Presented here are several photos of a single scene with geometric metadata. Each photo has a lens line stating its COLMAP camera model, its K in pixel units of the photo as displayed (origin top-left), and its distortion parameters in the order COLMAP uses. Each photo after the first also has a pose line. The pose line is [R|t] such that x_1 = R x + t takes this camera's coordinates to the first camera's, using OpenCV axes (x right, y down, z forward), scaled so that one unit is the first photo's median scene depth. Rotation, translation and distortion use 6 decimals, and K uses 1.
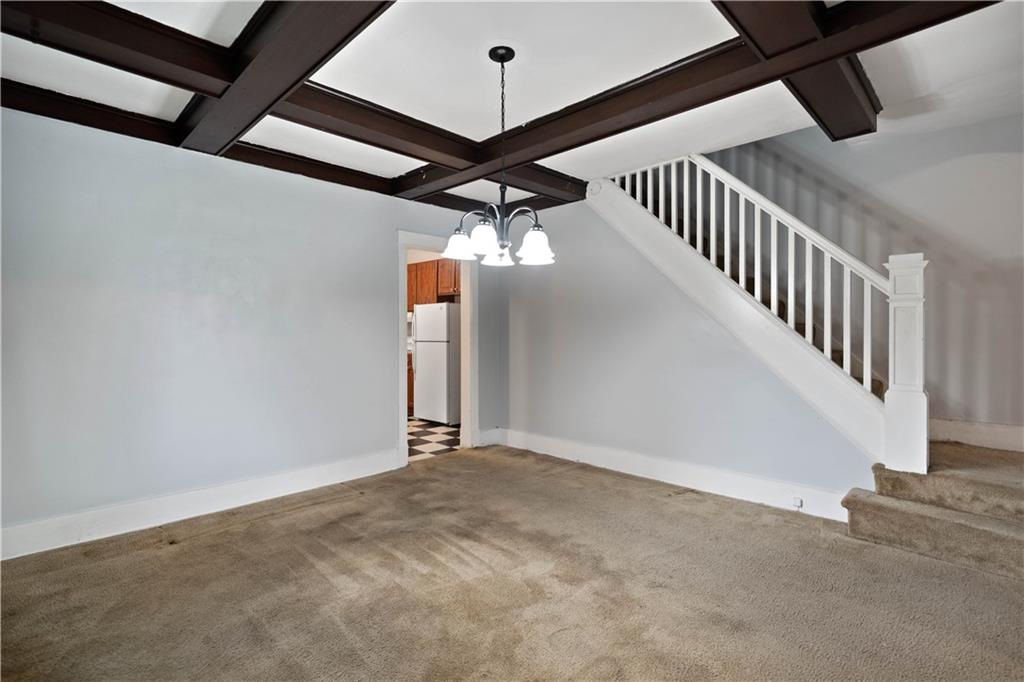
lens RADIAL K [[460.3, 0, 511.7], [0, 460.3, 327.3], [0, 0, 1]] dist [-0.007868, 0.000077]
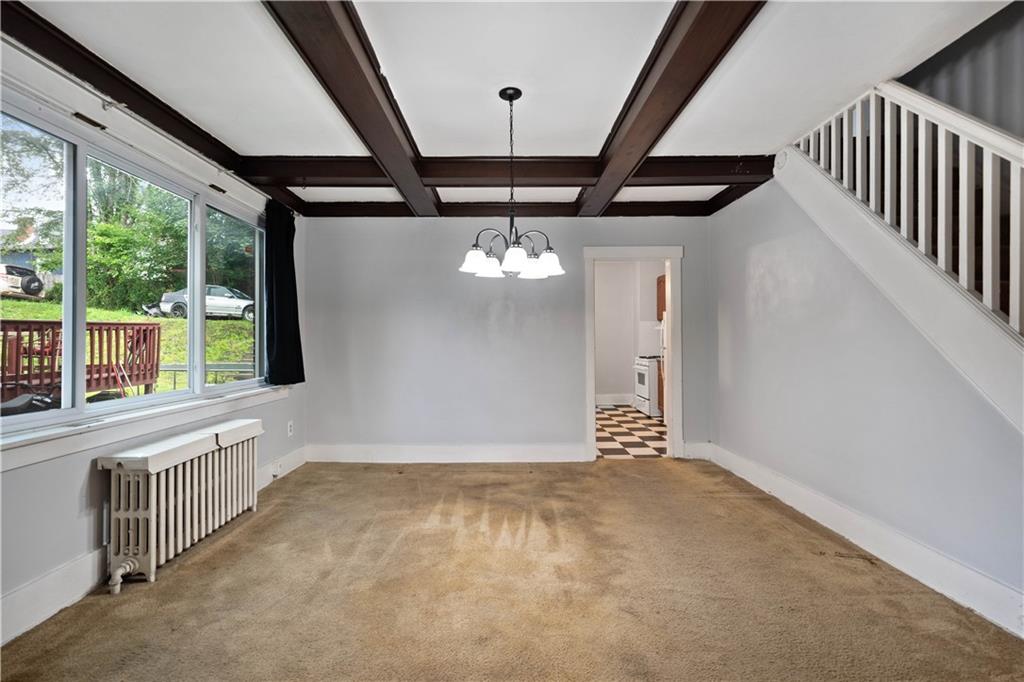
lens RADIAL K [[454.5, 0, 512.2], [0, 454.5, 336.5], [0, 0, 1]] dist [-0.006281, 0.000305]
pose [[0.722237, -0.006667, -0.691614, 0.582468], [0.010787, 0.999940, 0.001626, 0.002870], [0.691562, -0.008635, 0.722265, 0.134232]]
